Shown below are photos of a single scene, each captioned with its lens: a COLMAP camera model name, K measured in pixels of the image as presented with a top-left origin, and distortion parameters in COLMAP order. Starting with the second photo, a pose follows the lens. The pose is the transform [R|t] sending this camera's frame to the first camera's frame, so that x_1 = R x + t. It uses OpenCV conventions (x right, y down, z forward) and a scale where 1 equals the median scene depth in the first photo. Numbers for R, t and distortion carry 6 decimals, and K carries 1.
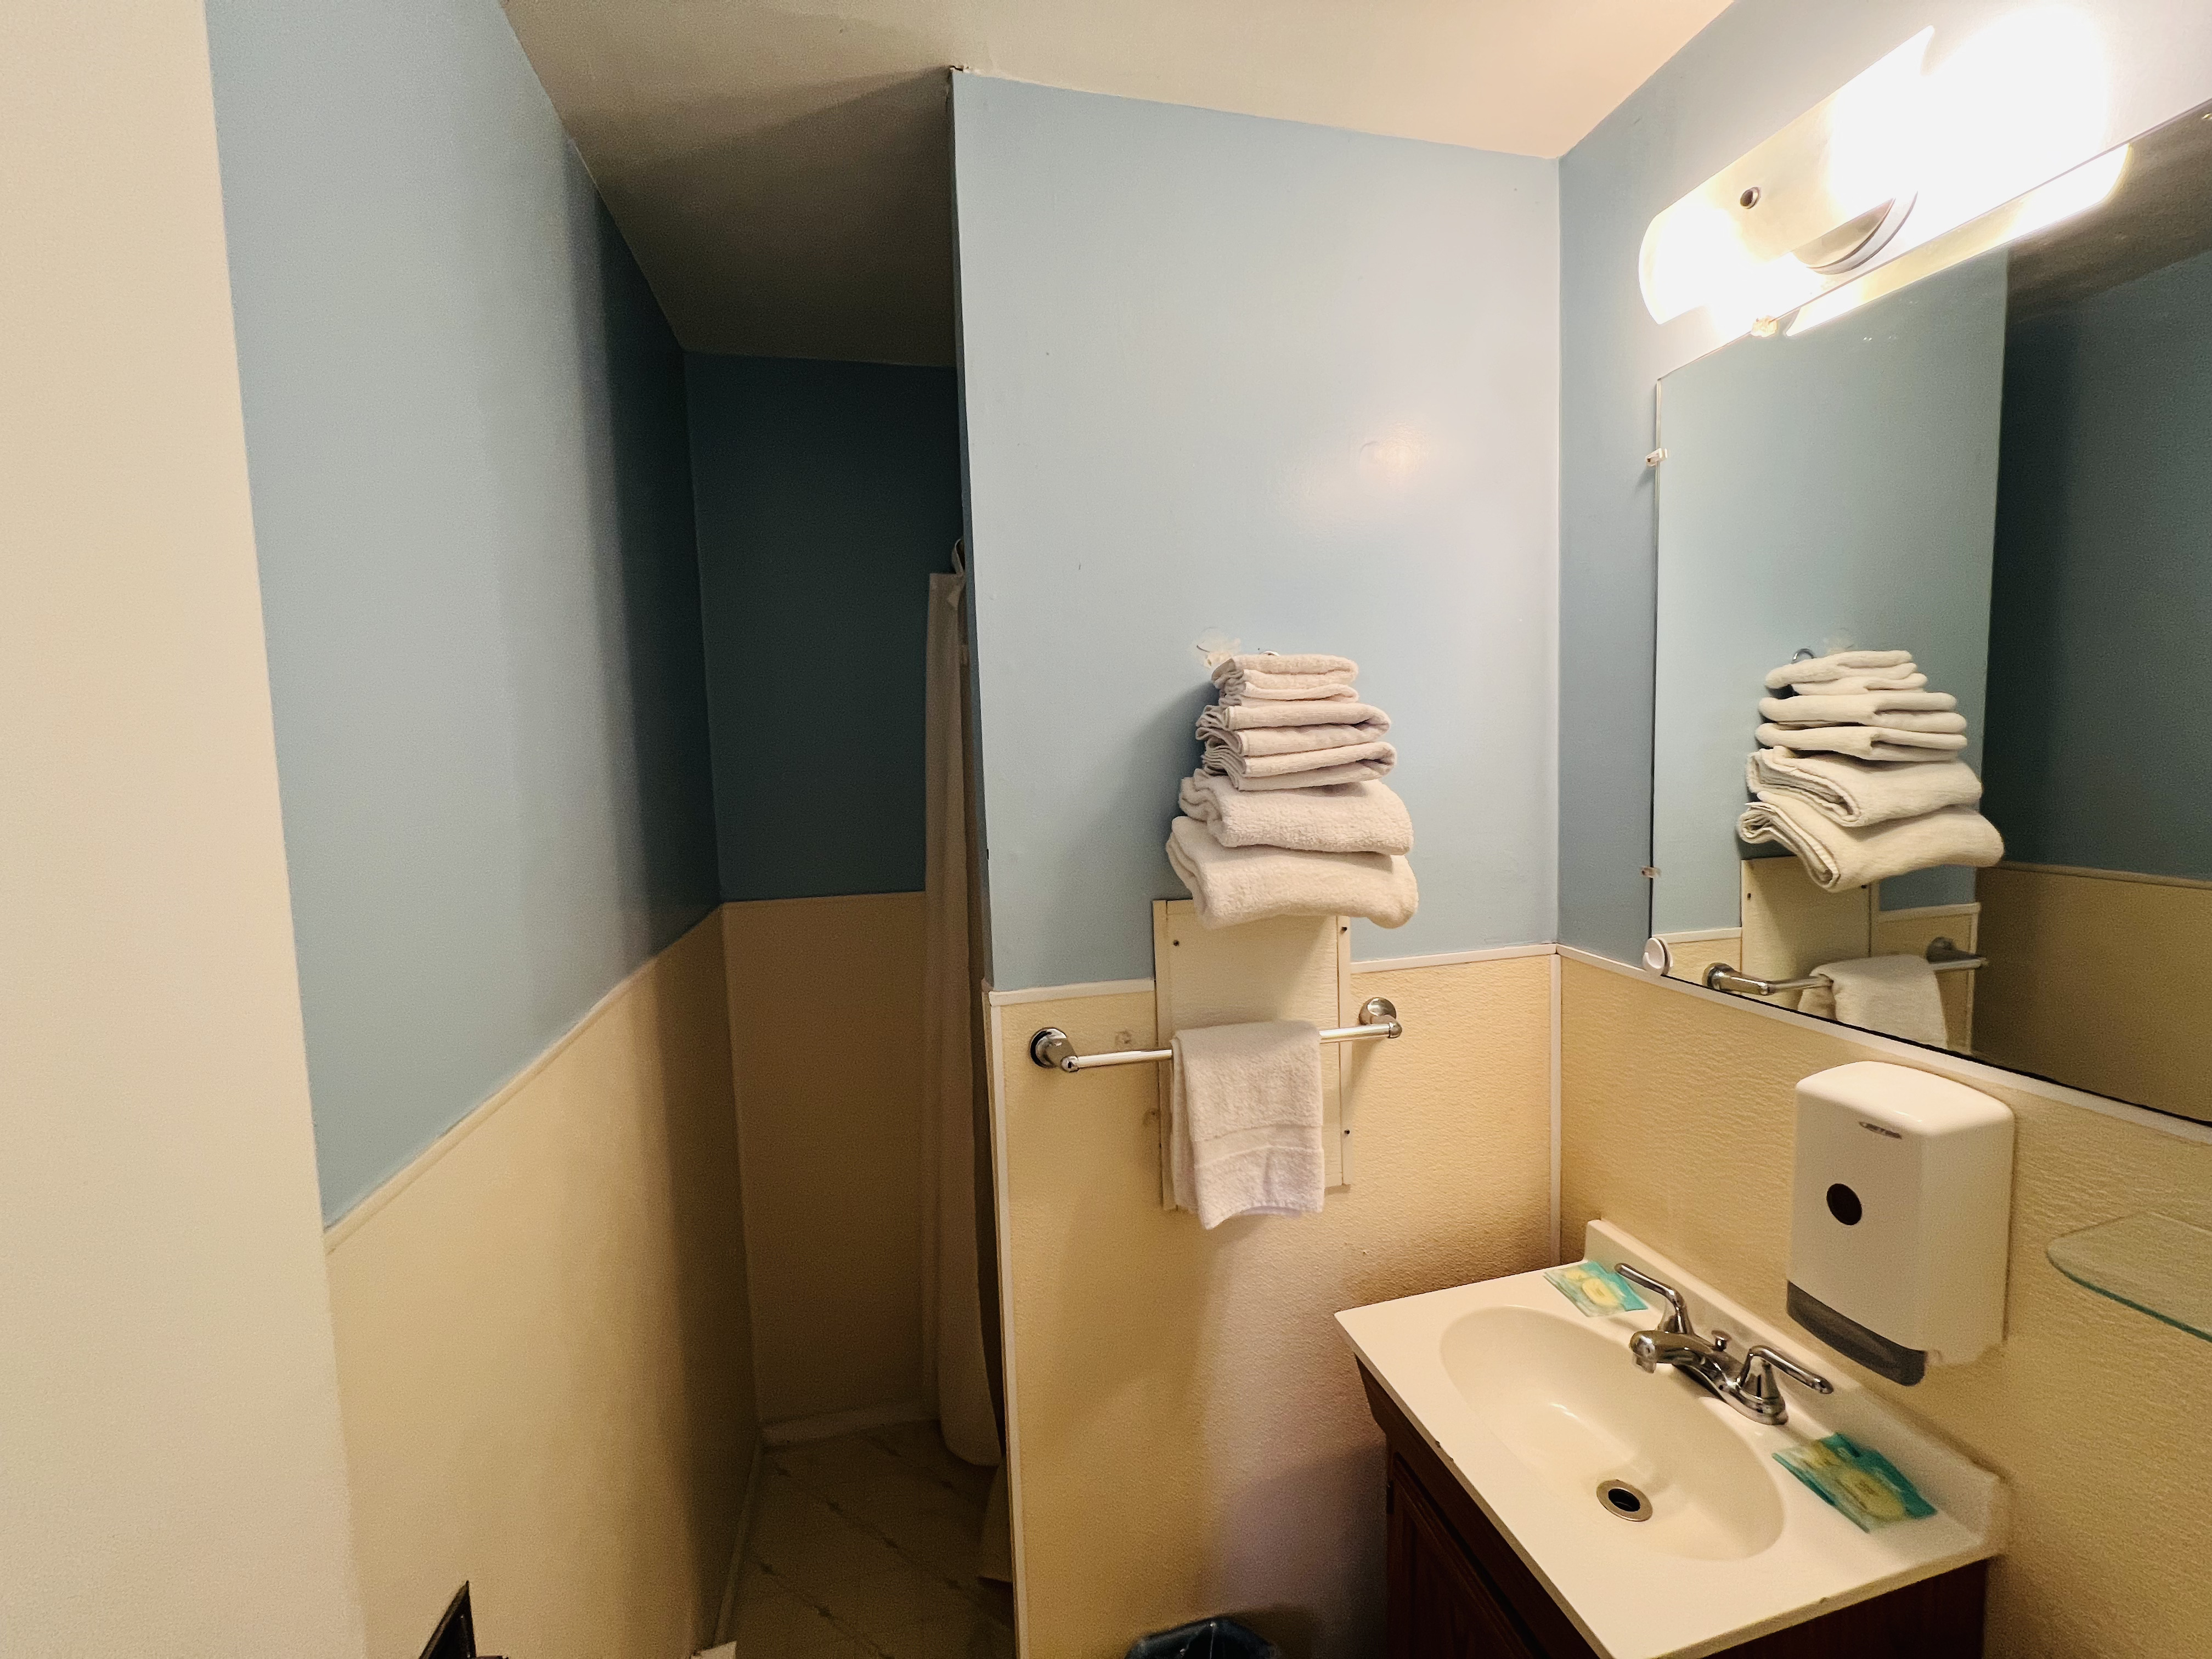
lens RADIAL K [[881.9, 0, 1100.7], [0, 881.9, 829.9], [0, 0, 1]] dist [0.001232, -0.000763]
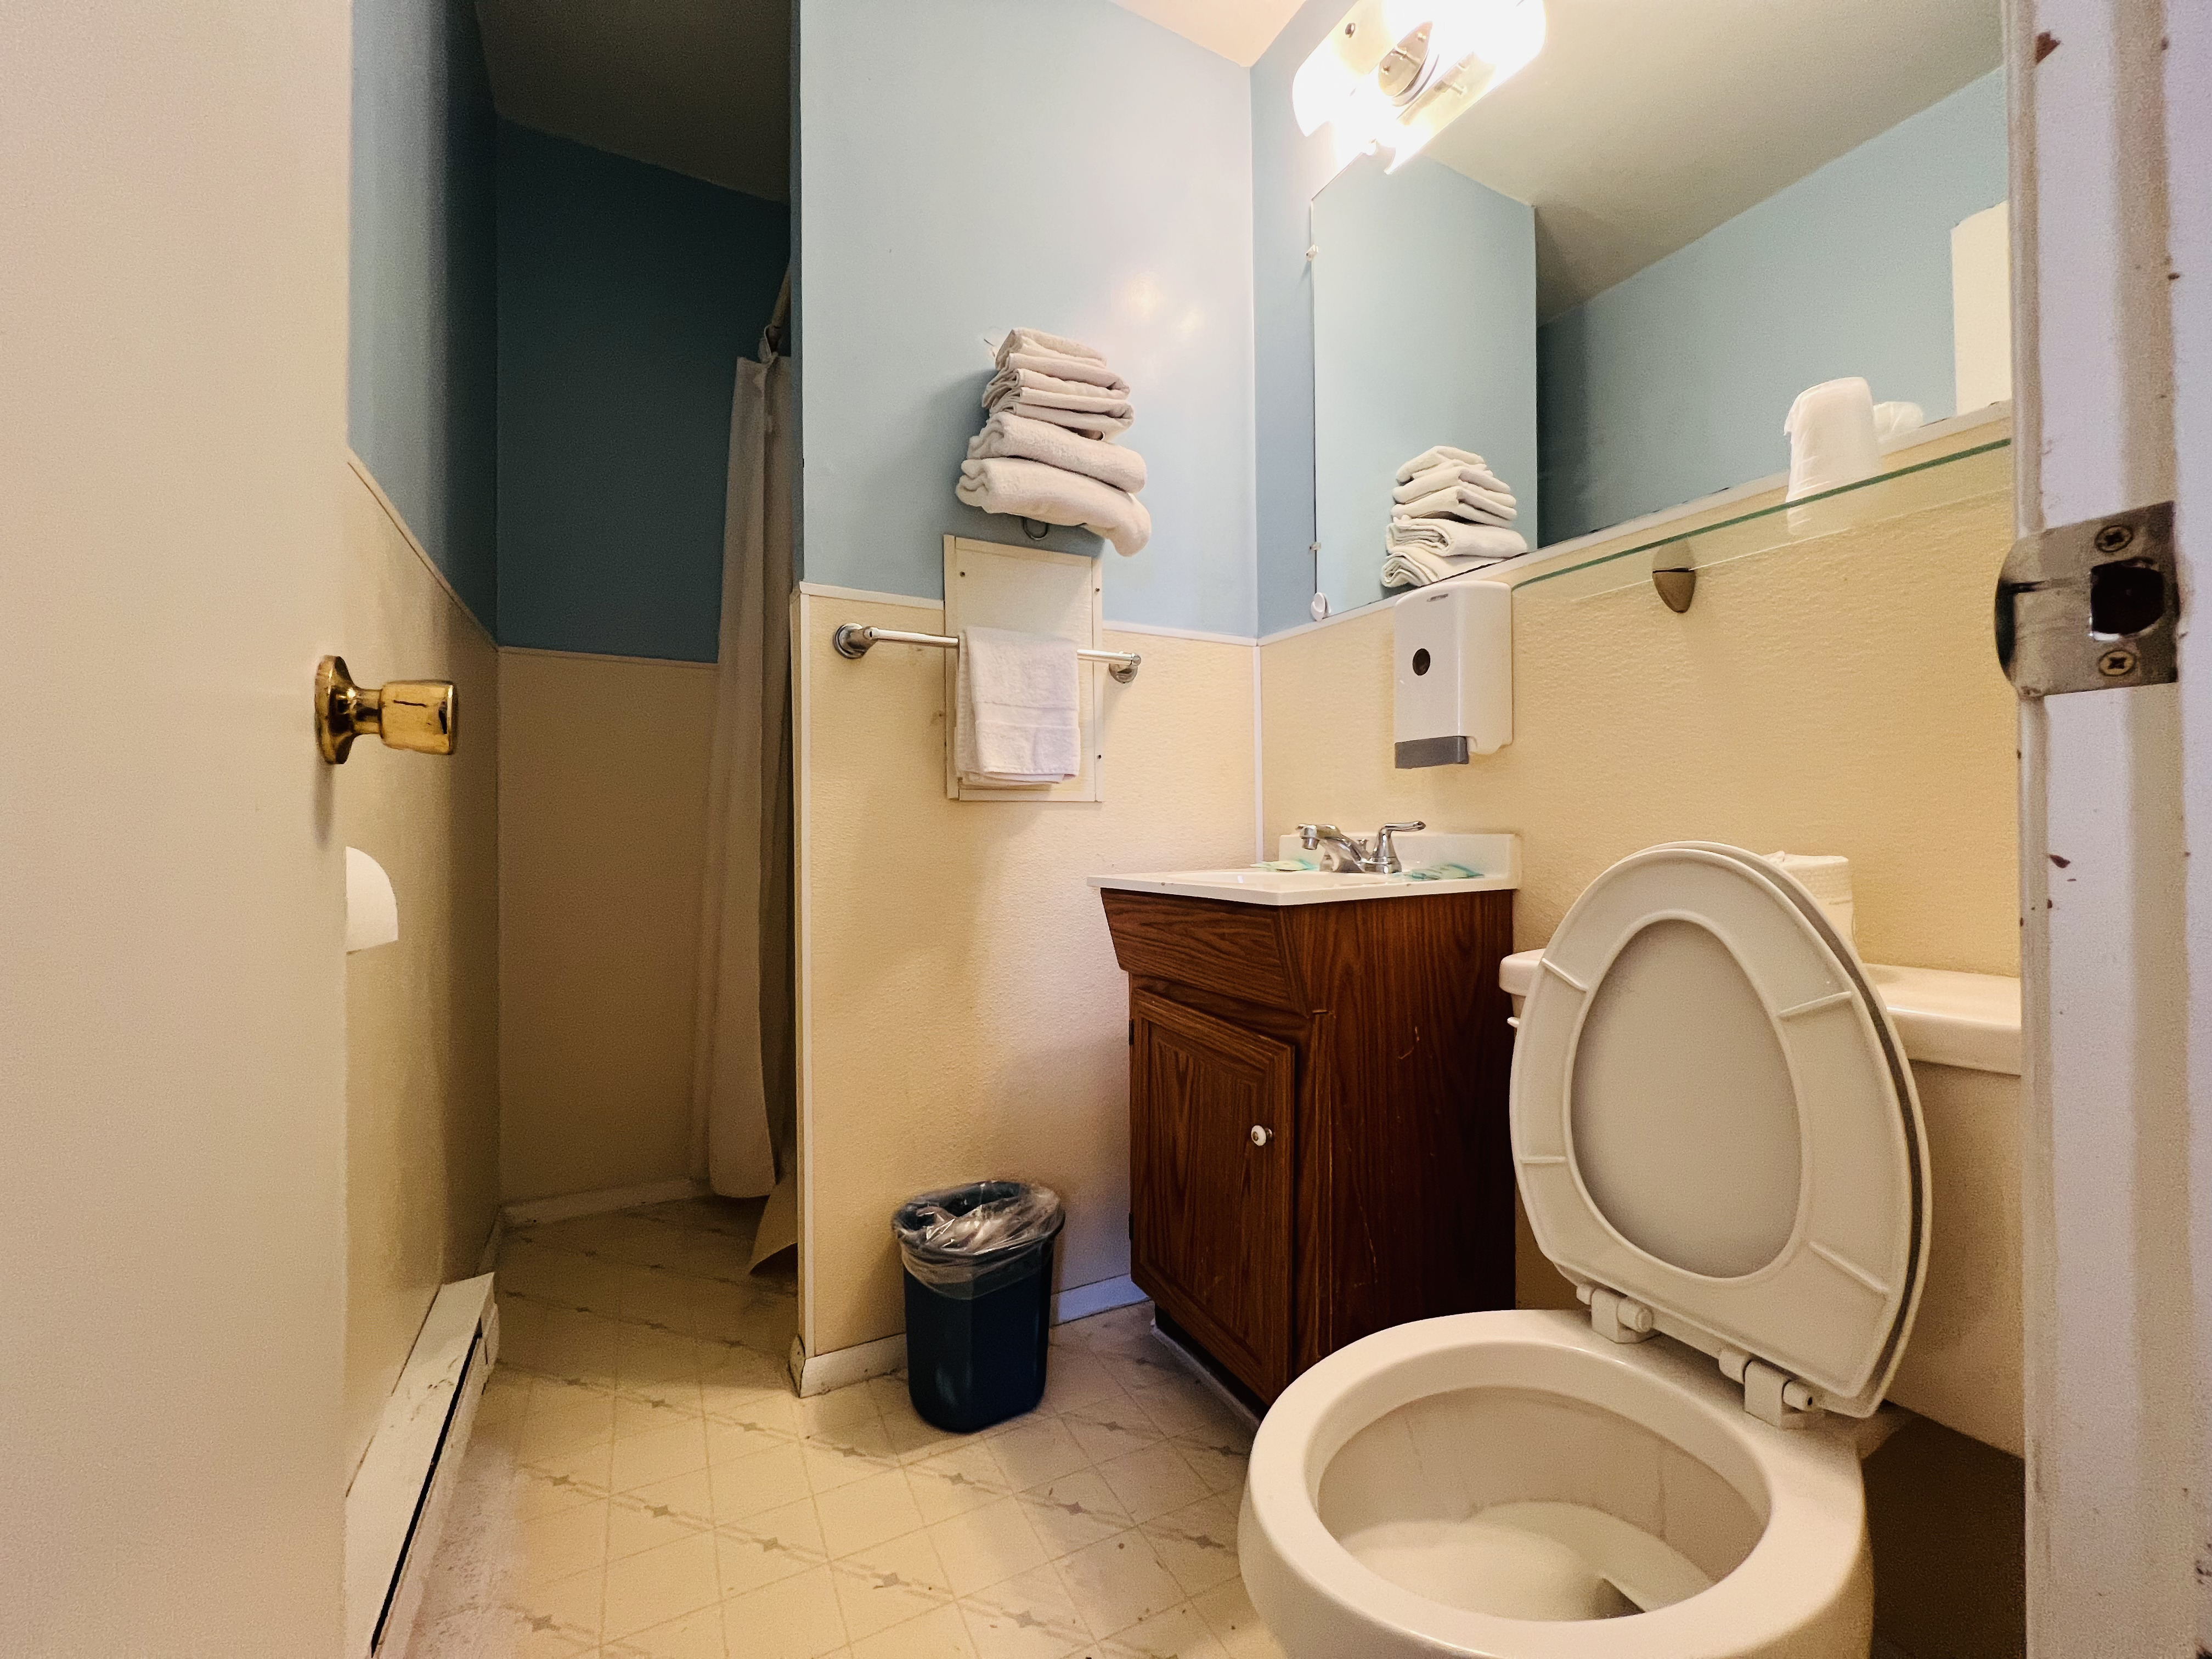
lens RADIAL K [[881.9, 0, 1098.0], [0, 881.9, 828.9], [0, 0, 1]] dist [0.001232, -0.000763]
pose [[0.967501, 0.028024, 0.251309, -0.028647], [-0.004146, 0.995464, -0.095047, 0.596173], [-0.252832, 0.090916, 0.963229, -0.179882]]
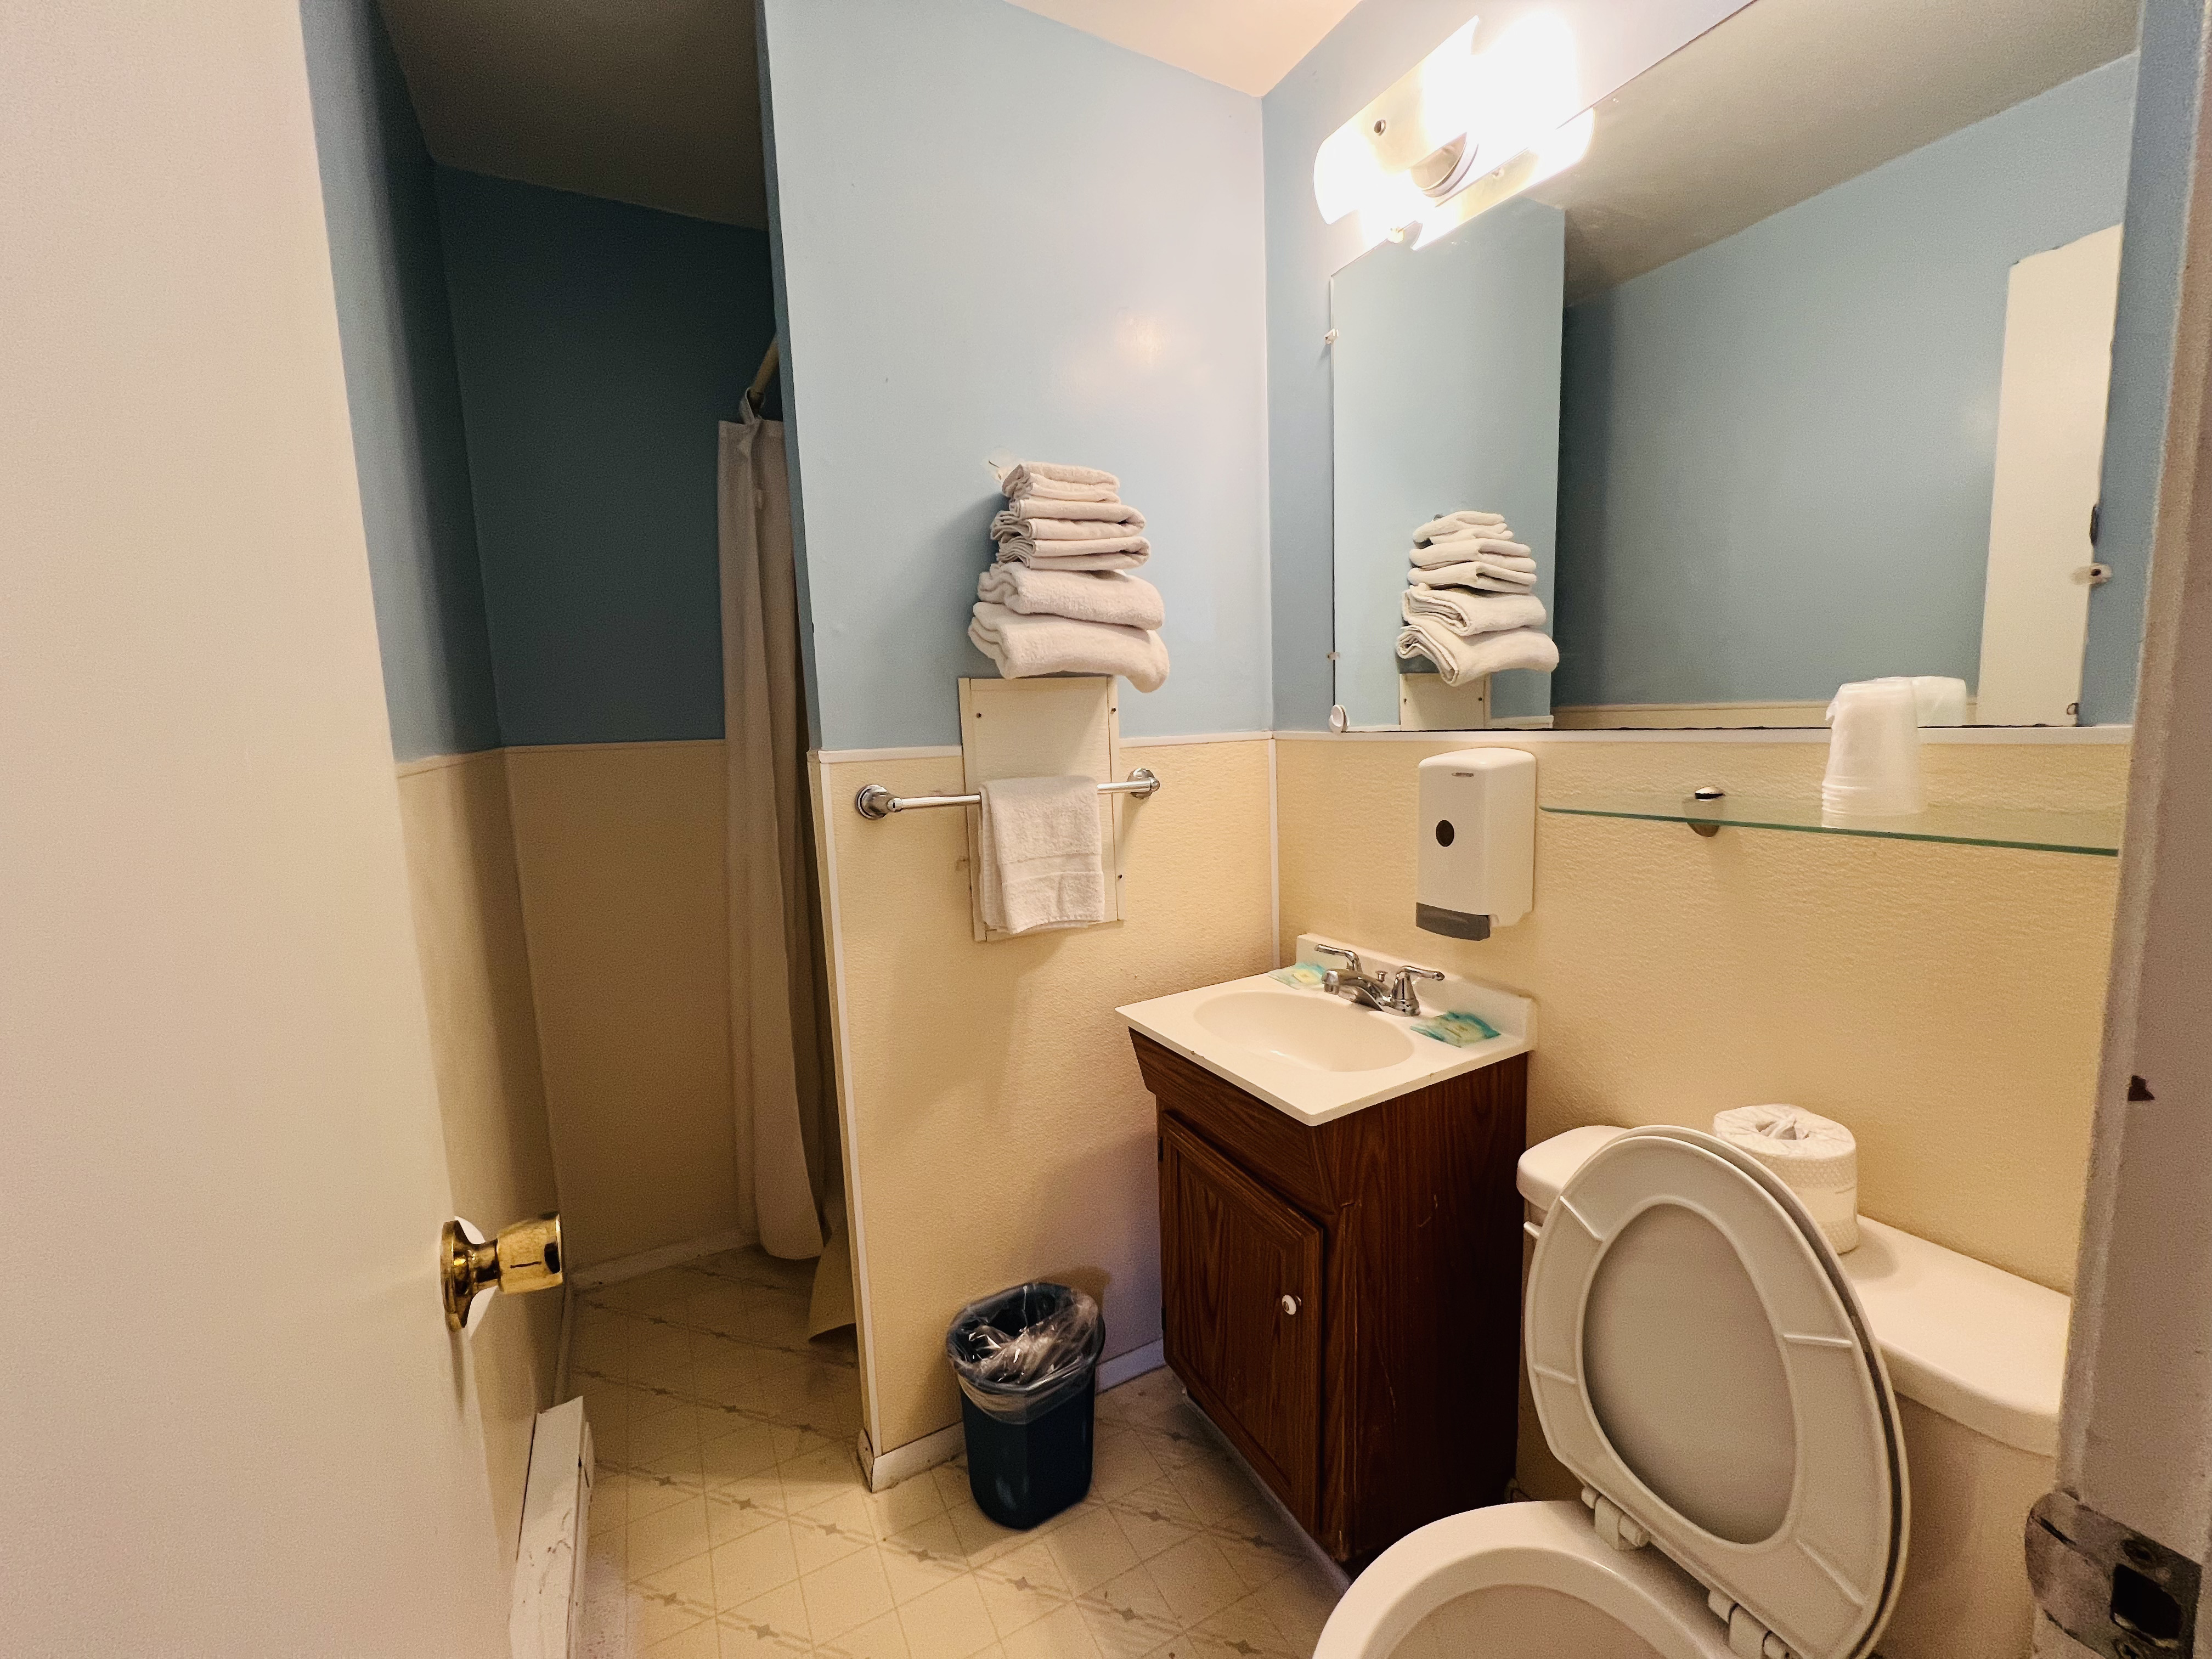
lens RADIAL K [[881.9, 0, 1097.7], [0, 881.9, 828.6], [0, 0, 1]] dist [0.001232, -0.000763]
pose [[0.965275, -0.035383, 0.258827, -0.073828], [0.027110, 0.999003, 0.035465, 0.245795], [-0.259824, -0.027216, 0.965272, -0.197150]]
